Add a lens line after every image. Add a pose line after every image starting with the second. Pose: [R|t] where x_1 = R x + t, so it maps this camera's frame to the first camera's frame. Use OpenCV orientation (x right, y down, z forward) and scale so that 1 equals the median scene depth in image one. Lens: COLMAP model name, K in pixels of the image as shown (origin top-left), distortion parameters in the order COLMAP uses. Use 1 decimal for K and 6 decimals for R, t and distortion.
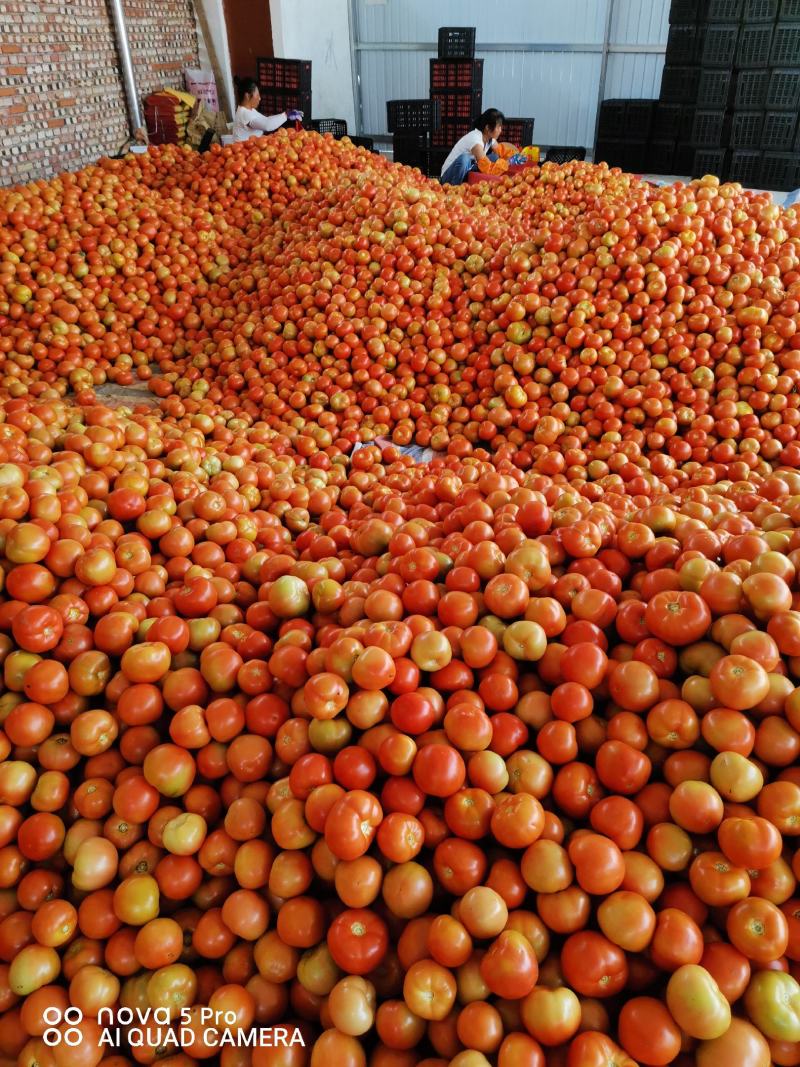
lens RADIAL K [[785.7, 0, 400.0], [0, 785.7, 533.5], [0, 0, 1]] dist [0.000846, -0.045568]
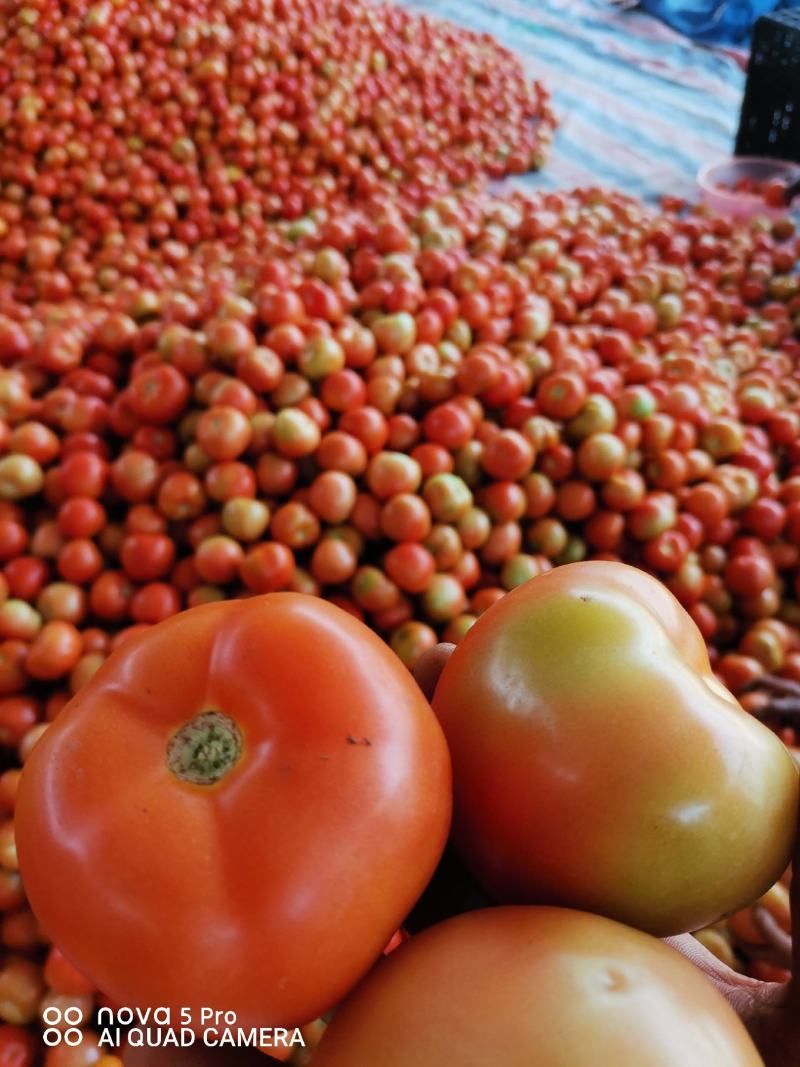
lens RADIAL K [[785.7, 0, 400.0], [0, 785.7, 533.5], [0, 0, 1]] dist [0.000846, -0.045568]
pose [[0.826261, -0.419343, 0.376090, 0.128591], [0.322571, 0.899603, 0.294384, 0.056071], [-0.461780, -0.121923, 0.878575, -0.016208]]
